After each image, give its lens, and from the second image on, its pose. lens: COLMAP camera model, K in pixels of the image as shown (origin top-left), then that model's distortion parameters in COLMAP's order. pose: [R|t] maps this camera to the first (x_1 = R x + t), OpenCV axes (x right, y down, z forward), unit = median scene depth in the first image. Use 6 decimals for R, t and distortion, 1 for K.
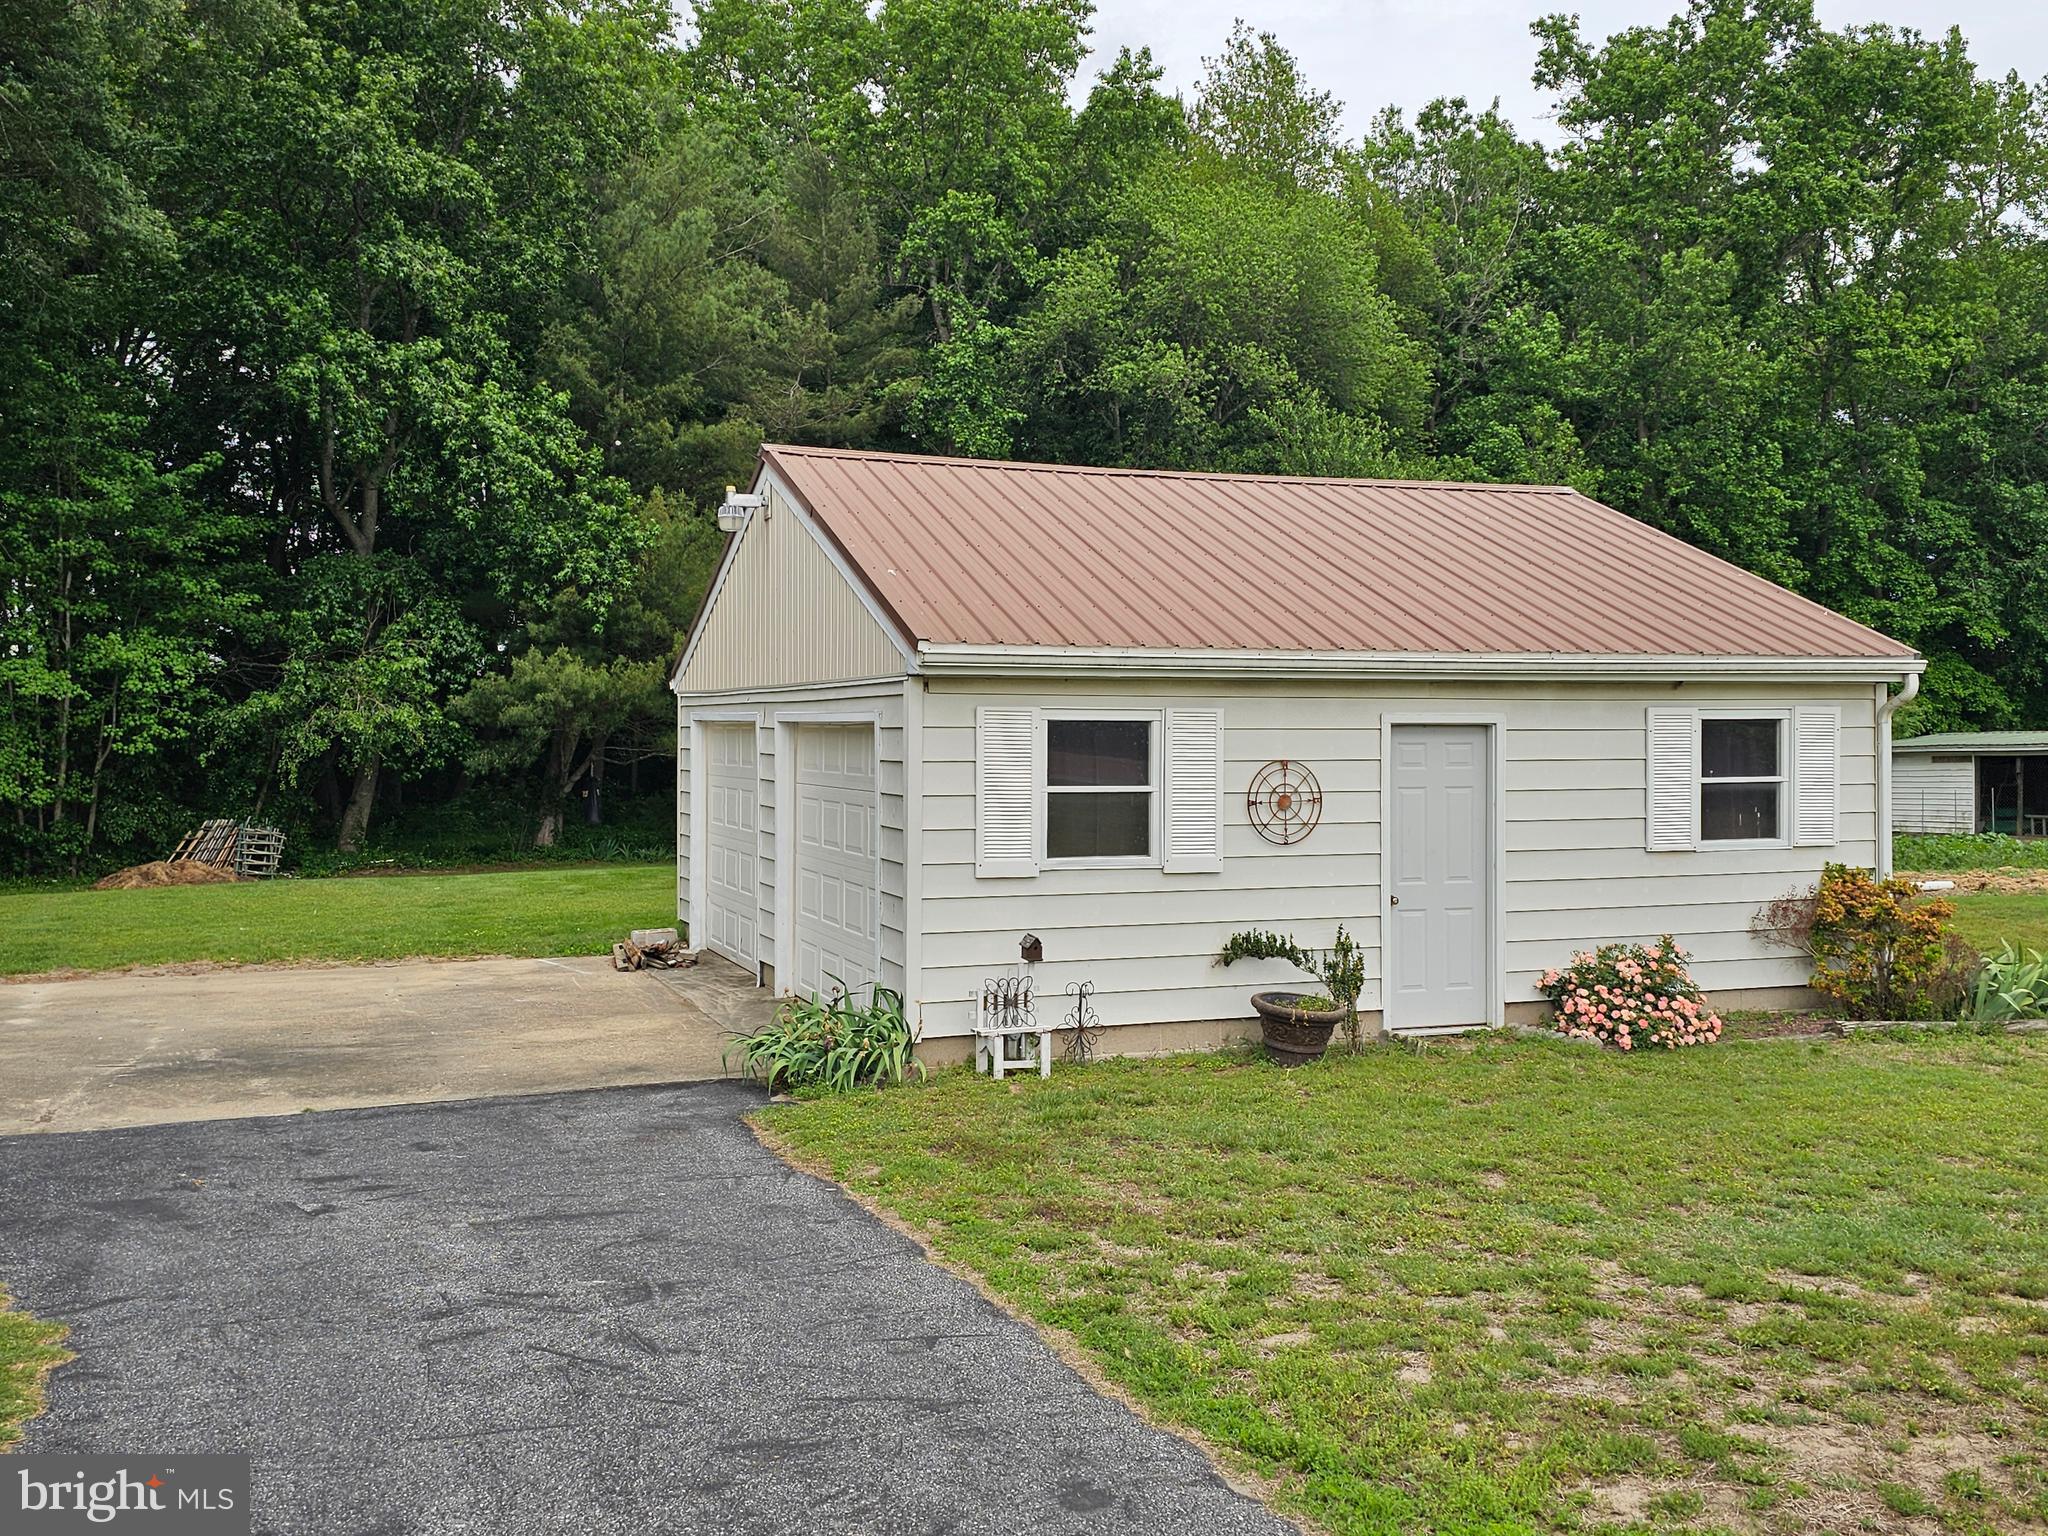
lens RADIAL K [[1376.9, 0, 1025.2], [0, 1376.9, 748.4], [0, 0, 1]] dist [0.038925, 0.003030]
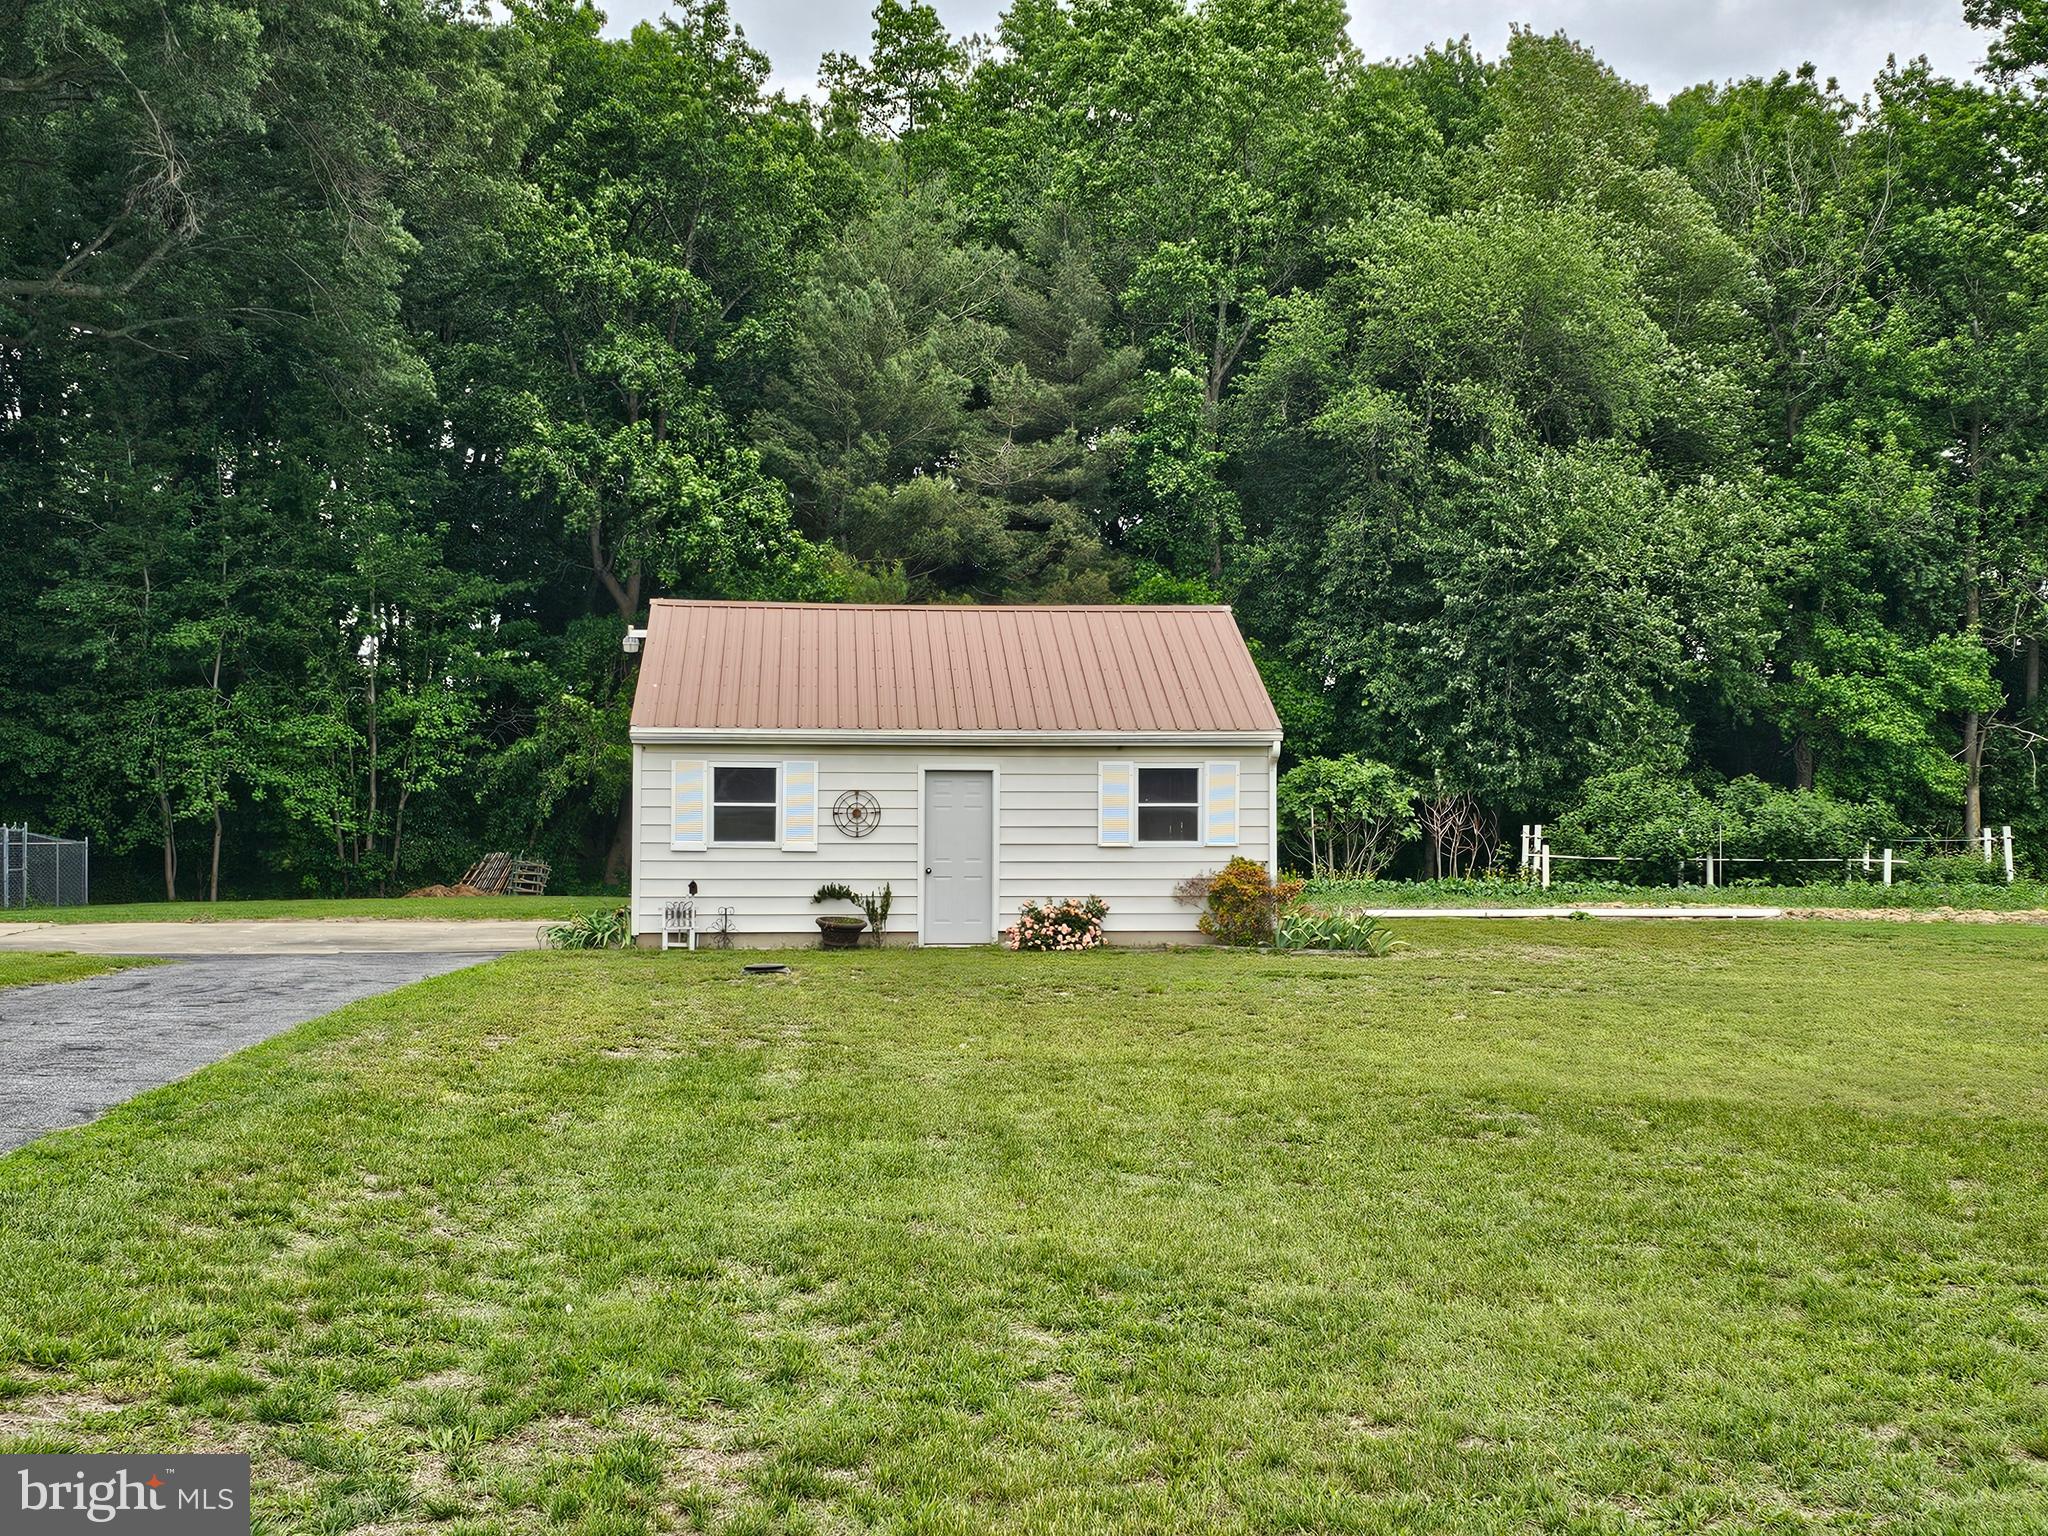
lens RADIAL K [[1376.9, 0, 1022.7], [0, 1376.9, 779.5], [0, 0, 1]] dist [0.038925, 0.003030]
pose [[0.986144, 0.005379, -0.165803, 0.630490], [-0.006914, 0.999938, -0.008682, 0.007643], [0.165746, 0.009708, 0.986121, -0.665963]]
